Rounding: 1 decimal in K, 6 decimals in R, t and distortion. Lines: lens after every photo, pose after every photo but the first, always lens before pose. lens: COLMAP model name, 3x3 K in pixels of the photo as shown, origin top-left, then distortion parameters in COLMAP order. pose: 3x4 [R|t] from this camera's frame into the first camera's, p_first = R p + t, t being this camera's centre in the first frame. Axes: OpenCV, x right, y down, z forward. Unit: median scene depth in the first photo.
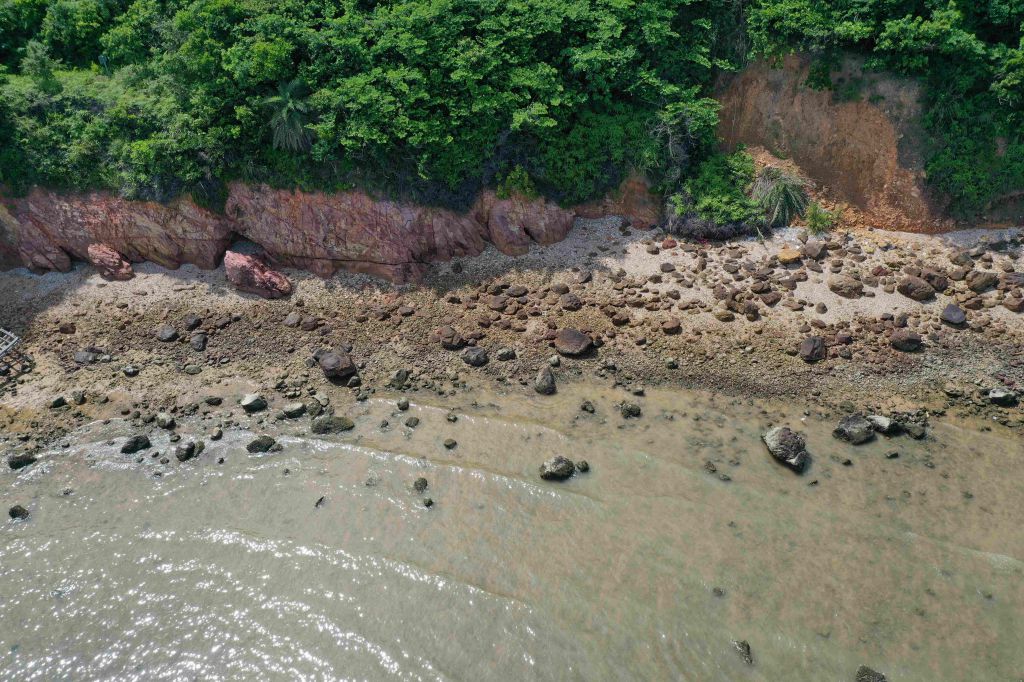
lens RADIAL K [[831.5, 0, 515.5], [0, 831.5, 340.3], [0, 0, 1]] dist [0.020757, 0.006039]
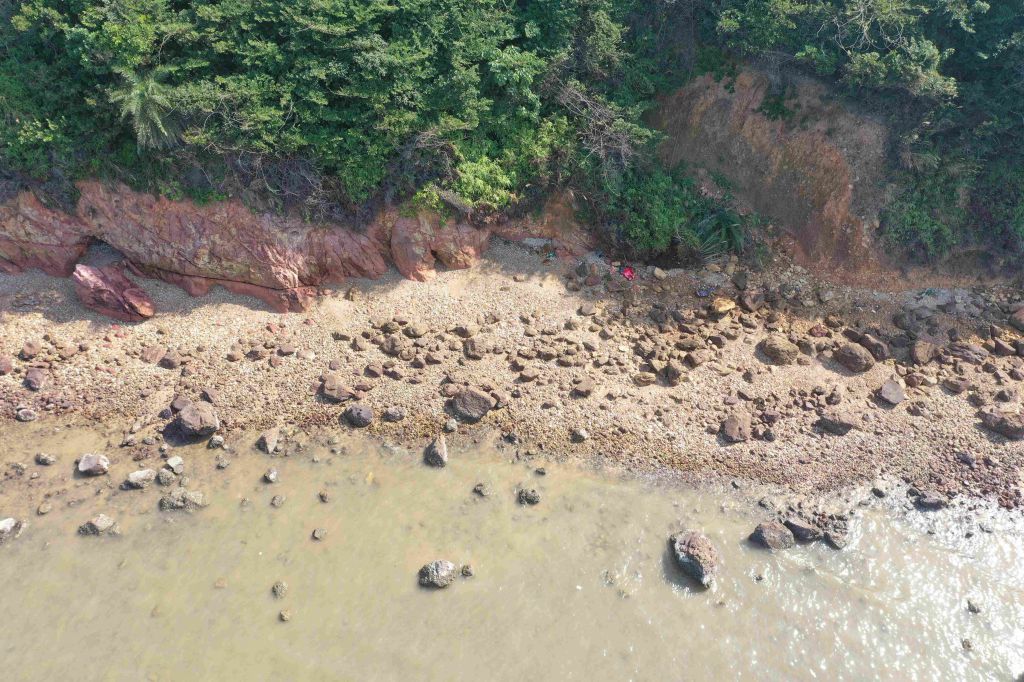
lens RADIAL K [[831.5, 0, 515.5], [0, 831.5, 340.3], [0, 0, 1]] dist [0.020757, 0.006039]
pose [[0.996656, 0.050277, 0.064407, 0.051575], [-0.057489, 0.991640, 0.115521, -0.160341], [-0.058061, -0.118837, 0.991215, 0.121719]]
